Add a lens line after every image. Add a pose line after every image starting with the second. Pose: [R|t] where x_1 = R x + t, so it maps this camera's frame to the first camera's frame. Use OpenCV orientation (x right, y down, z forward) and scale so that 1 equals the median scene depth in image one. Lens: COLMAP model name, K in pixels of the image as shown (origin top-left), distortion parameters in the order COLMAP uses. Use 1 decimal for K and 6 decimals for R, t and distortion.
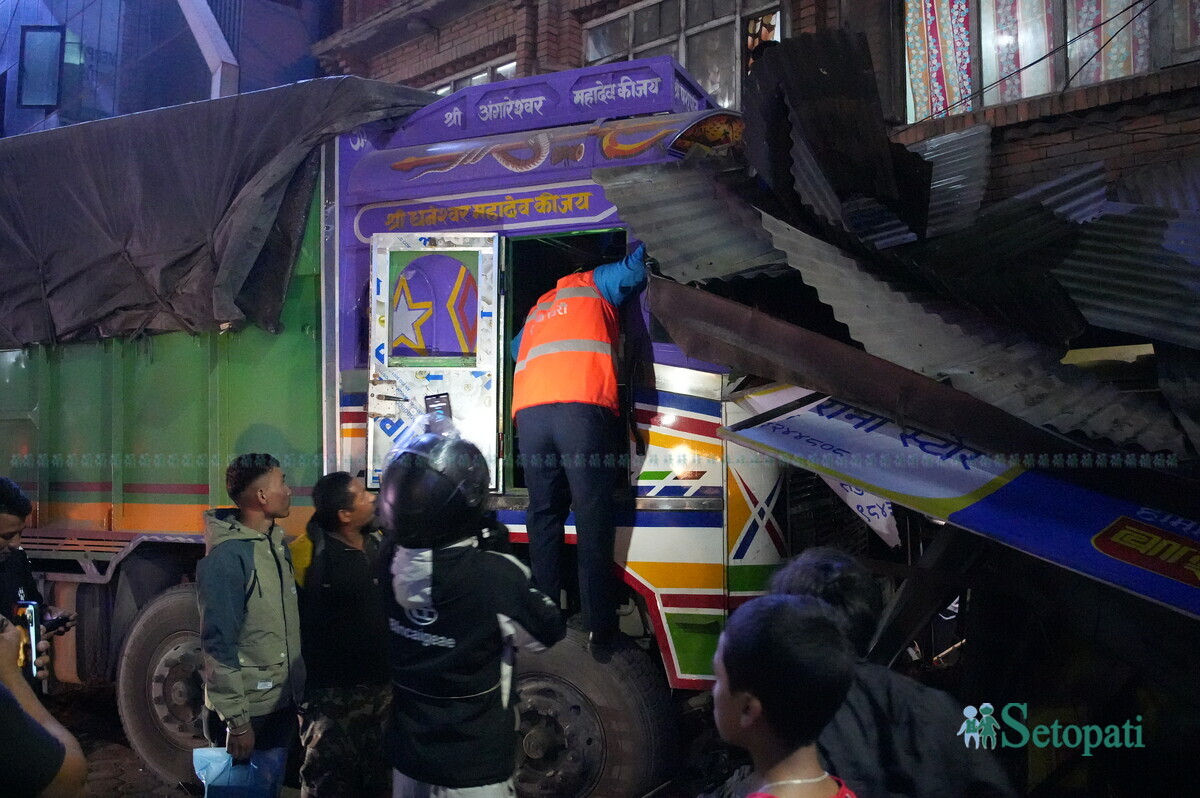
lens RADIAL K [[1129.5, 0, 600.0], [0, 1129.5, 399.0], [0, 0, 1]] dist [-0.218933, 0.244494]
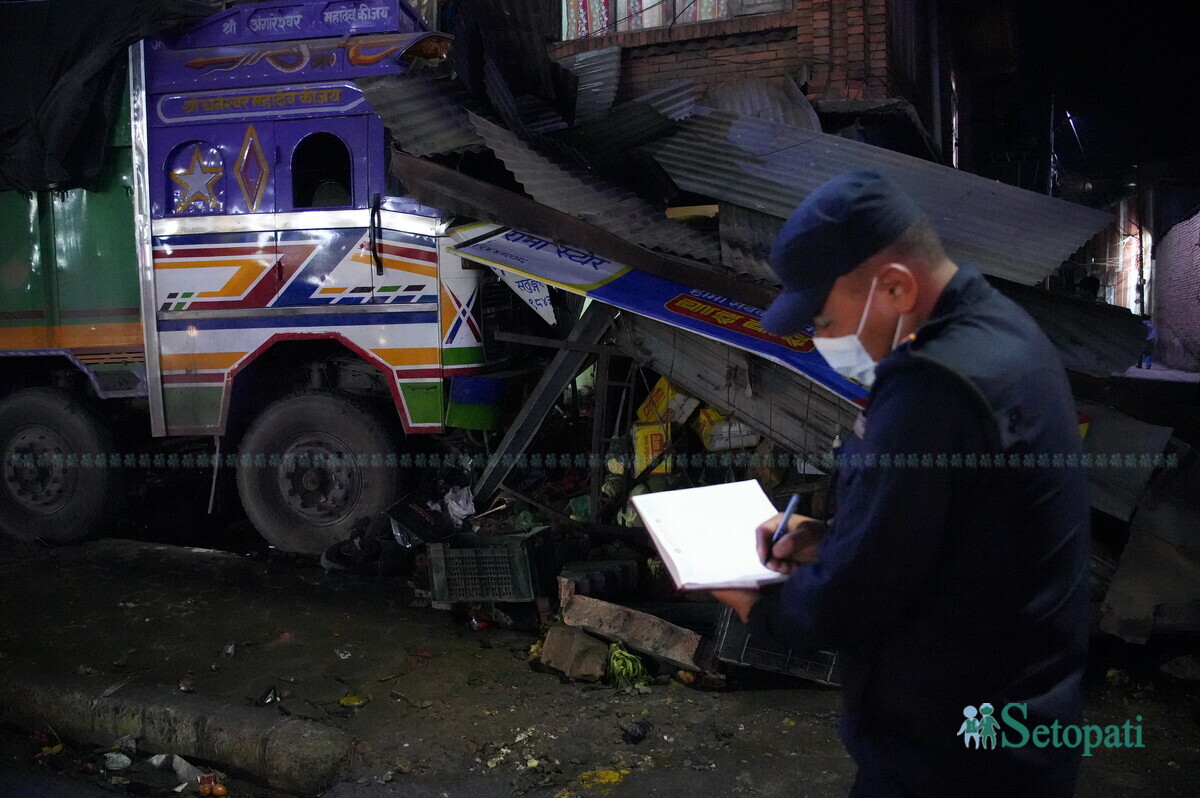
lens RADIAL K [[962.1, 0, 618.8], [0, 962.1, 395.5], [0, 0, 1]] dist [-0.213028, 0.119677]
pose [[0.945142, -0.043602, 0.323738, -0.067515], [-0.004686, 0.989140, 0.146901, 0.020946], [-0.326627, -0.140359, 0.934673, -0.233789]]
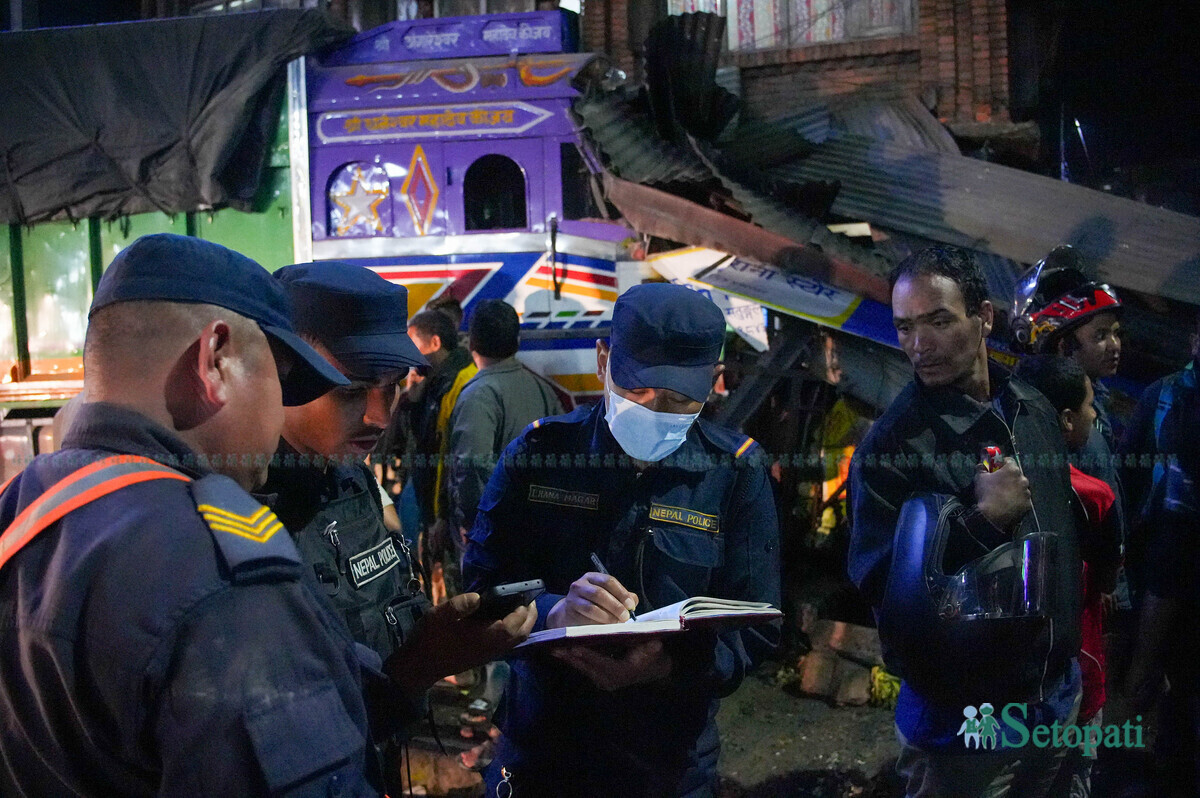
lens RADIAL K [[972.7, 0, 600.0], [0, 972.7, 399.0], [0, 0, 1]] dist [-0.207961, 0.117805]
pose [[0.939448, -0.052186, 0.338694, -0.306690], [0.004647, 0.990186, 0.139678, 0.002609], [-0.342659, -0.129647, 0.930471, -0.158860]]
